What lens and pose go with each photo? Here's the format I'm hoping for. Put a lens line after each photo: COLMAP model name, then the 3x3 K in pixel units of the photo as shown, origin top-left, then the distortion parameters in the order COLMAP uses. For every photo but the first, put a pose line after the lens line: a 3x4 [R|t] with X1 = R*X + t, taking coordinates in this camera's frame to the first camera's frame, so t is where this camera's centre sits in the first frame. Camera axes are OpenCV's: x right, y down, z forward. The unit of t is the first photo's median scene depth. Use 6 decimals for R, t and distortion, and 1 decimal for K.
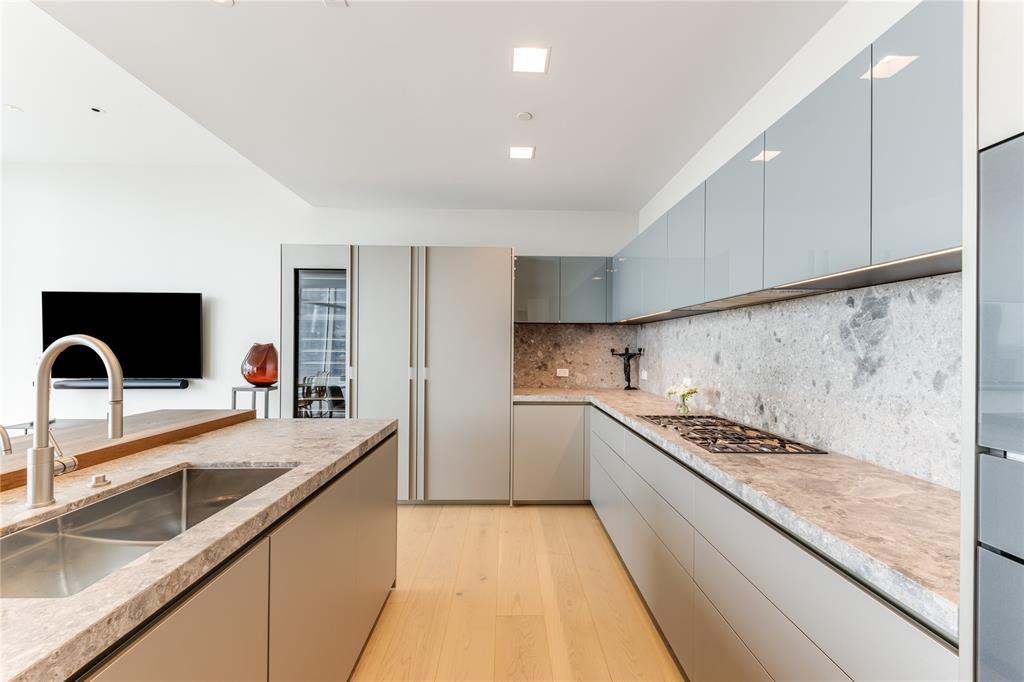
lens RADIAL K [[395.3, 0, 512.5], [0, 395.3, 349.2], [0, 0, 1]] dist [0.000115, -0.000066]
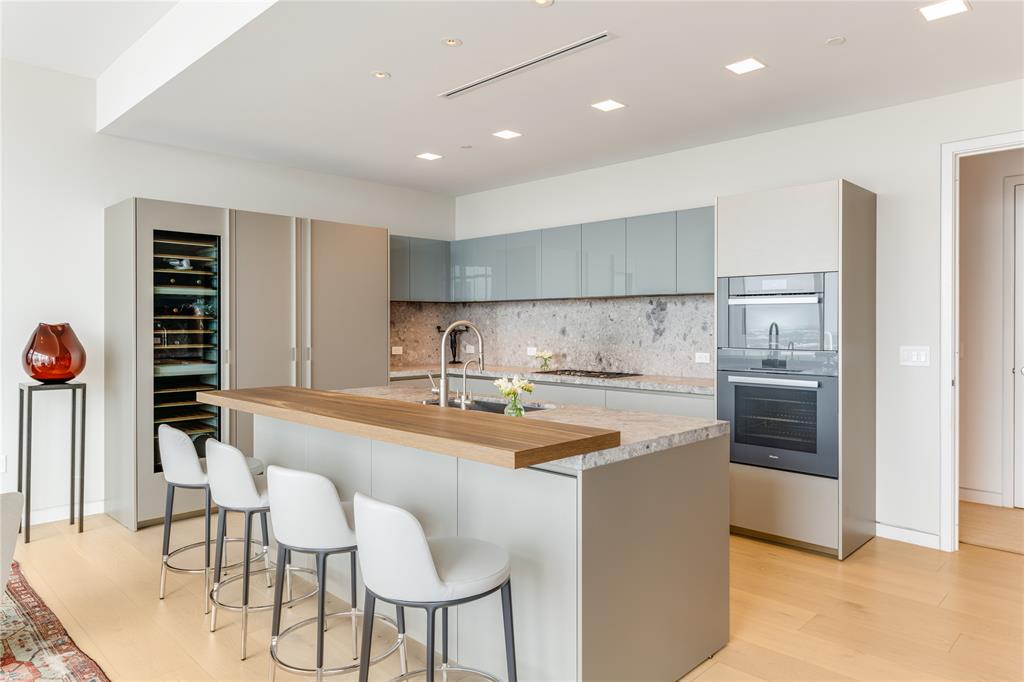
lens RADIAL K [[664.6, 0, 514.3], [0, 664.6, 335.0], [0, 0, 1]] dist [0.000908, 0.000387]
pose [[0.716846, -0.018542, 0.696984, -1.352302], [0.010033, 0.999817, 0.016280, -0.006009], [-0.697159, -0.004677, 0.716901, -0.656440]]
